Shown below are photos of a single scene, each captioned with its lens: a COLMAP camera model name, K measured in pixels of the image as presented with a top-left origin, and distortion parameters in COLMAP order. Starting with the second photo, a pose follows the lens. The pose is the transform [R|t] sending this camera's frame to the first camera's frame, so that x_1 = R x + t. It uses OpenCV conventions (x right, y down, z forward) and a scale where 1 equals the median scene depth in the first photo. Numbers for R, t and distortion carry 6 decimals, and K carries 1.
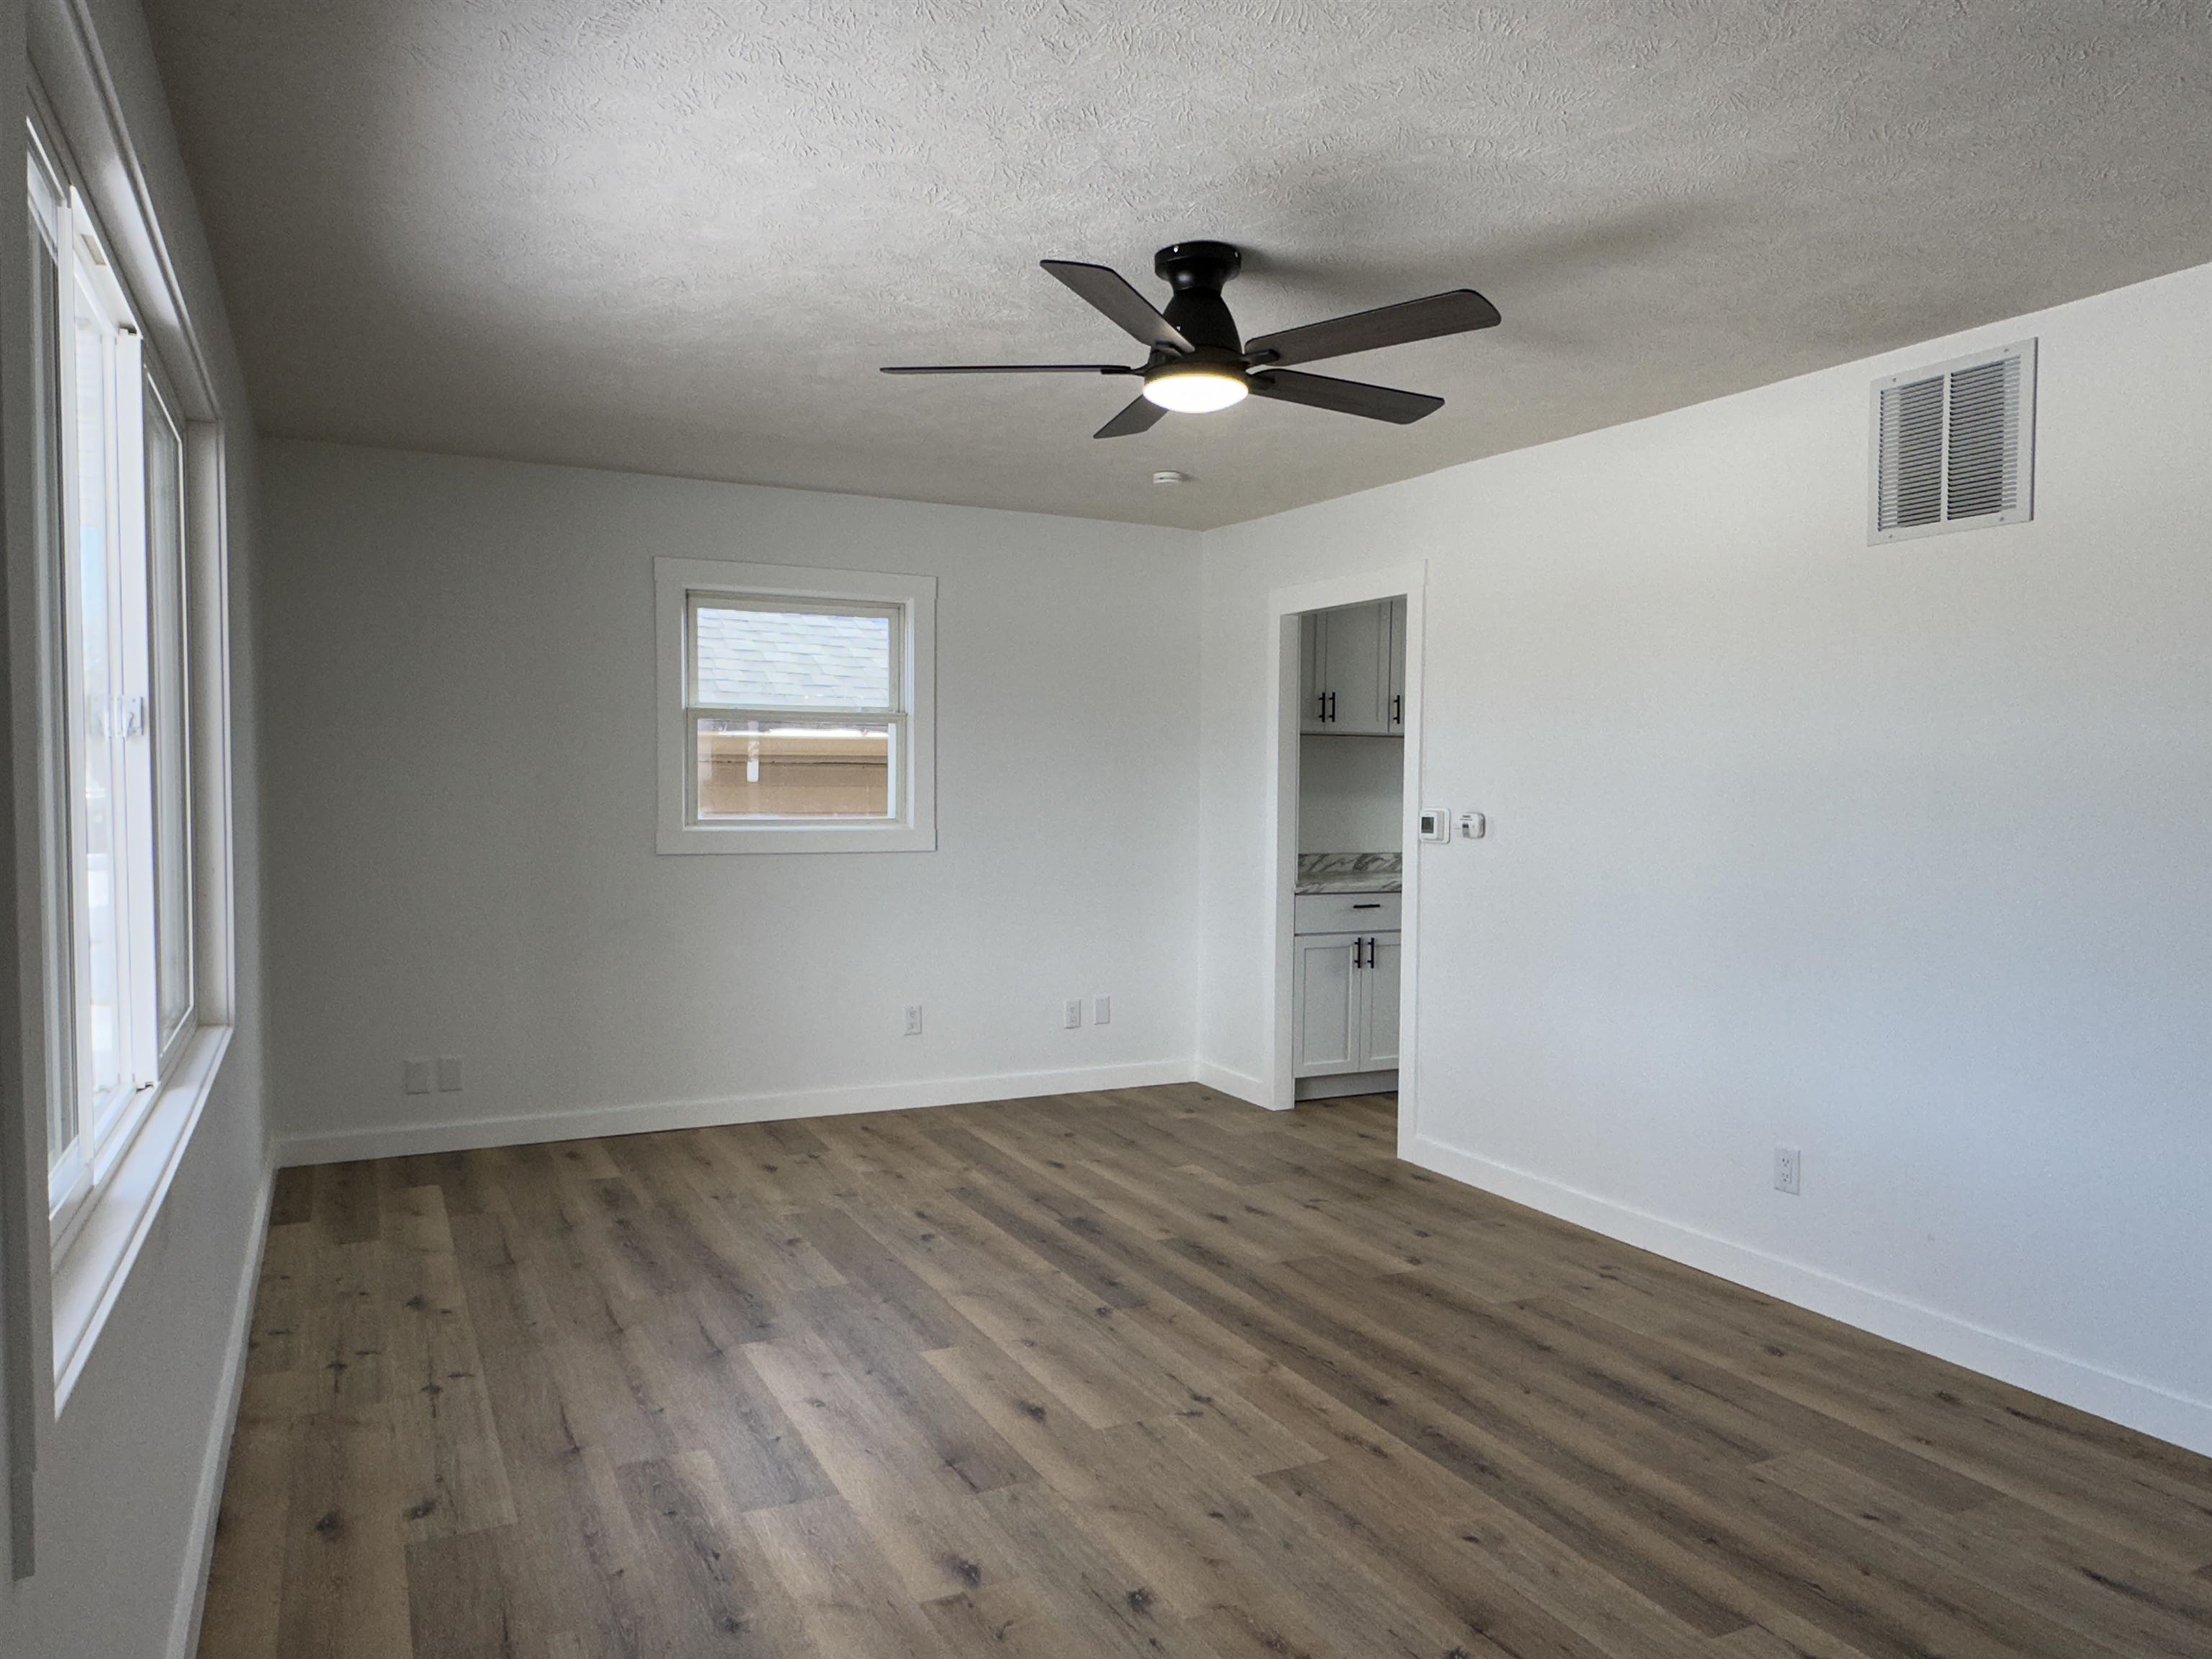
lens RADIAL K [[1490.8, 0, 1100.2], [0, 1490.8, 823.5], [0, 0, 1]] dist [-0.005253, 0.002258]
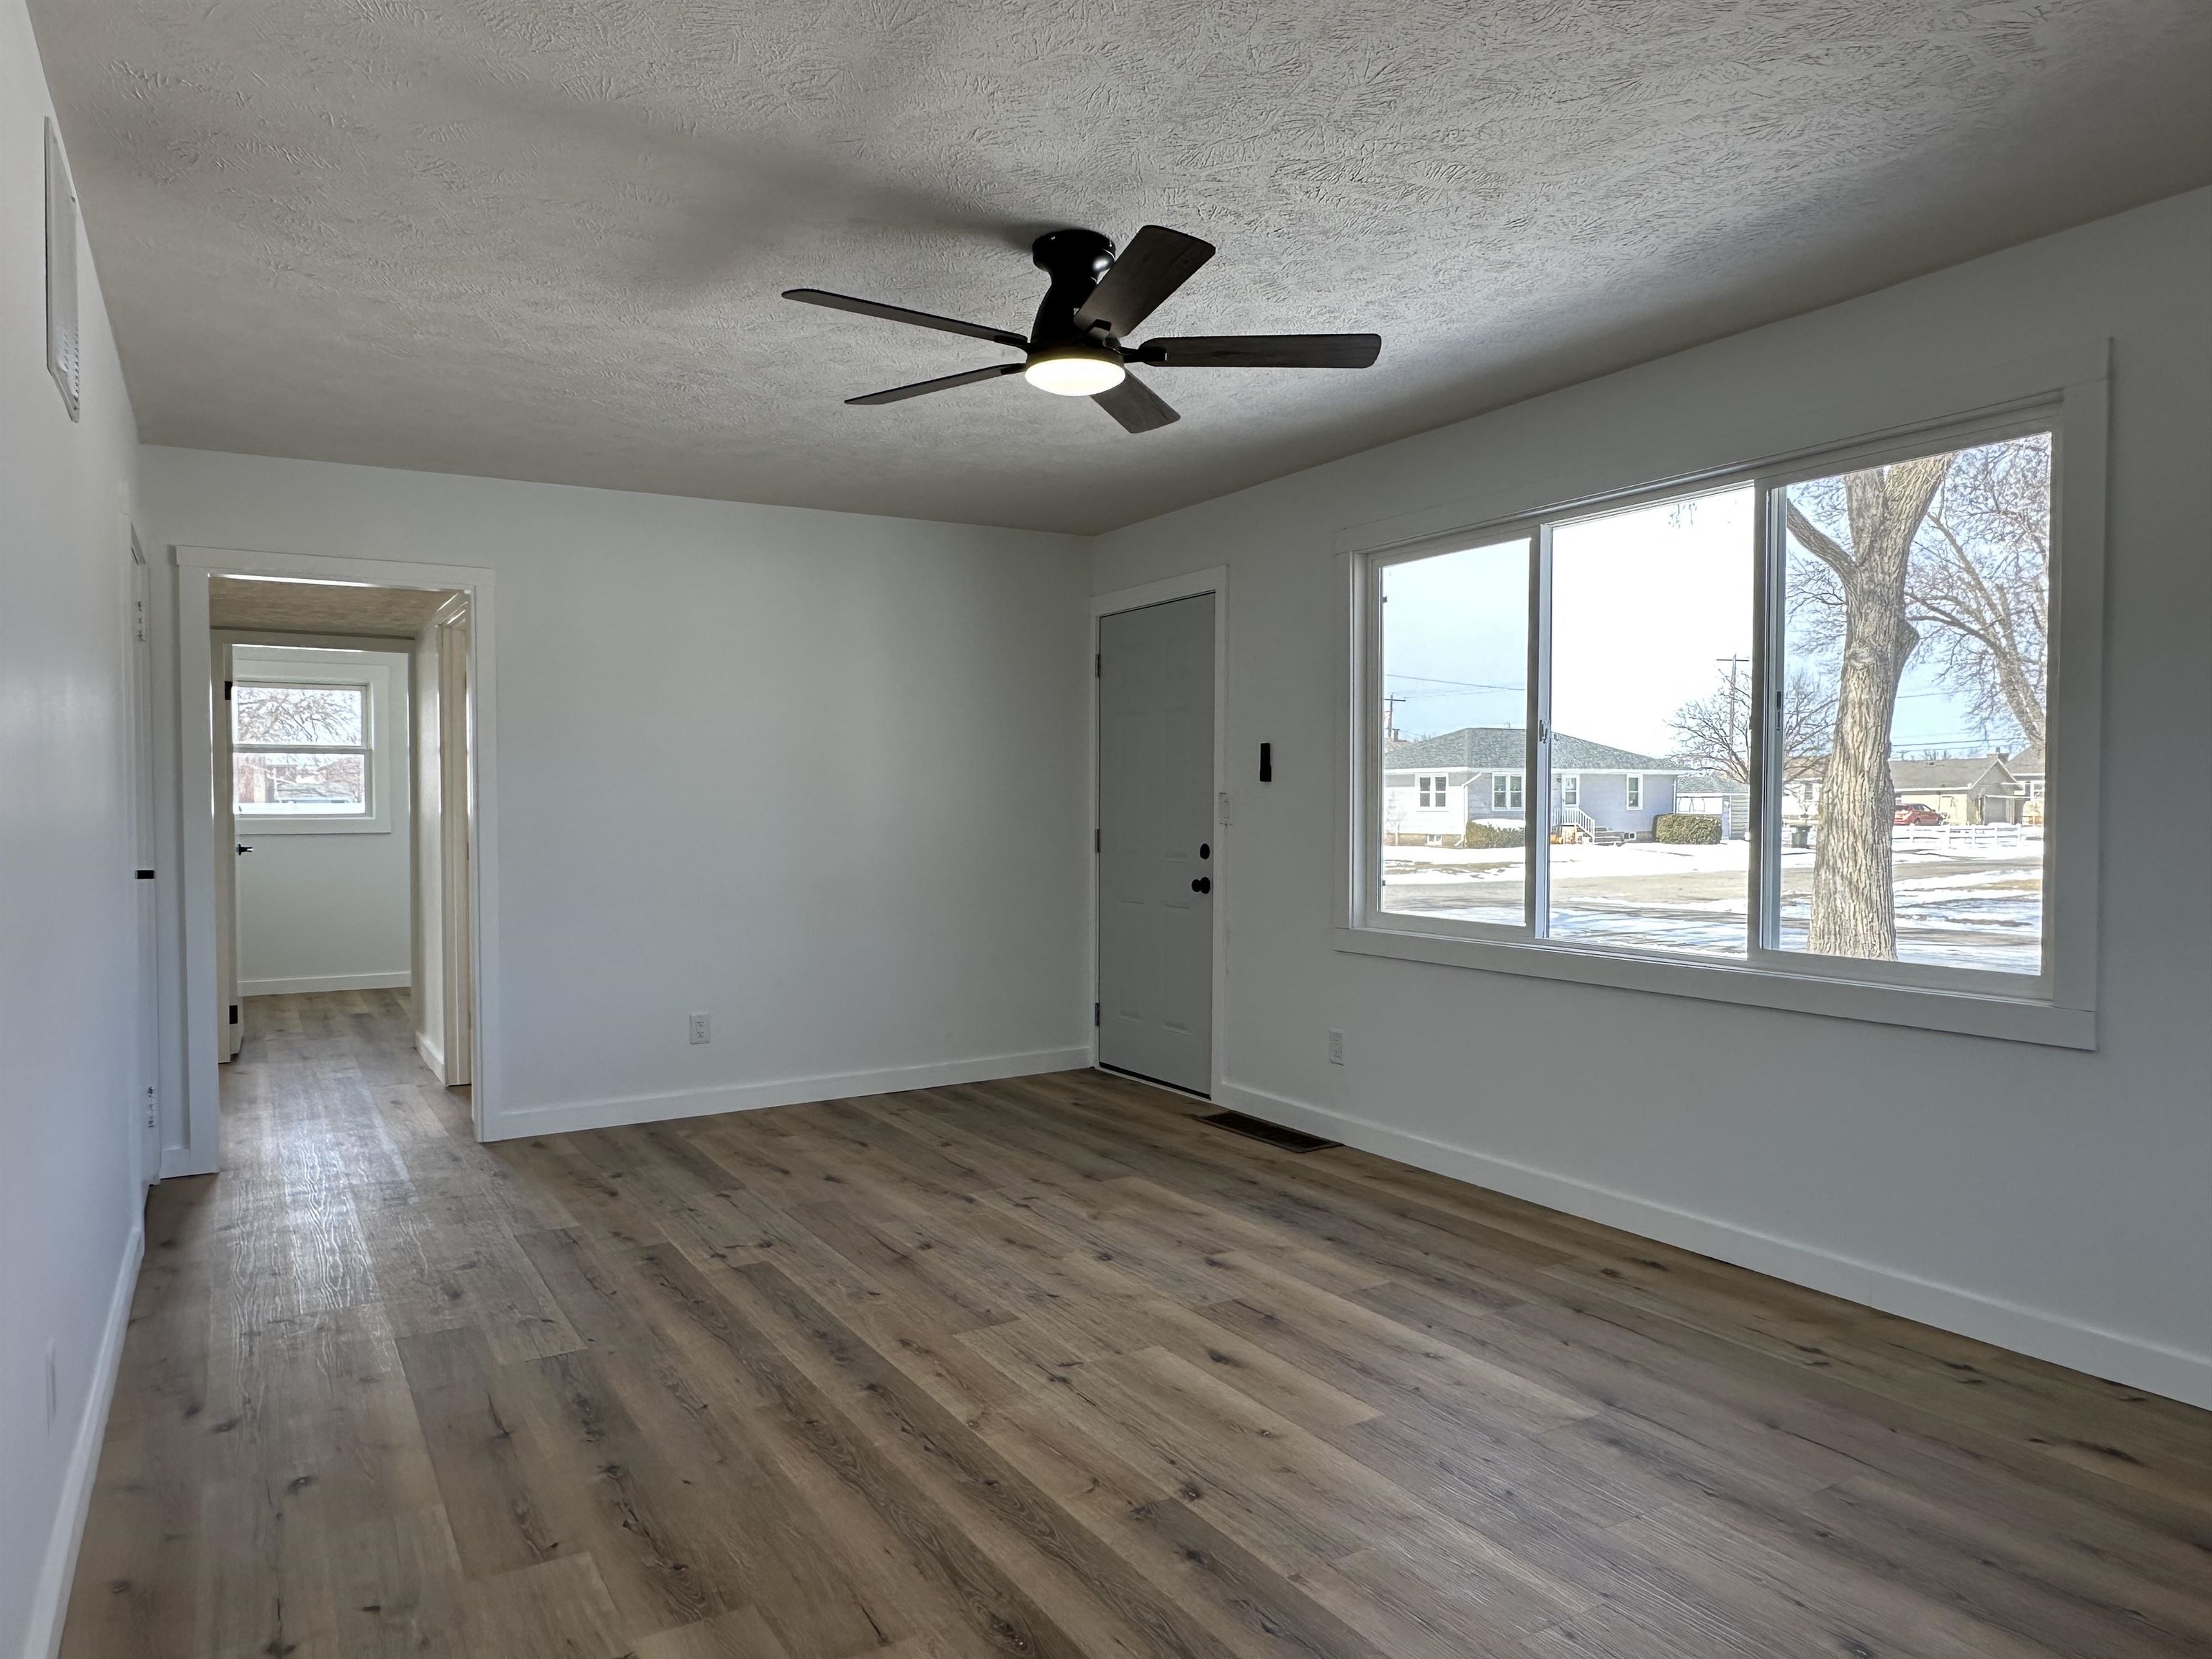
lens RADIAL K [[1440.9, 0, 1106.4], [0, 1440.9, 830.8], [0, 0, 1]] dist [-0.003740, -0.002166]
pose [[-0.997118, -0.005653, -0.075657, 0.097363], [-0.009196, 0.998873, 0.046564, -0.016160], [0.075309, 0.047126, -0.996046, 1.695980]]
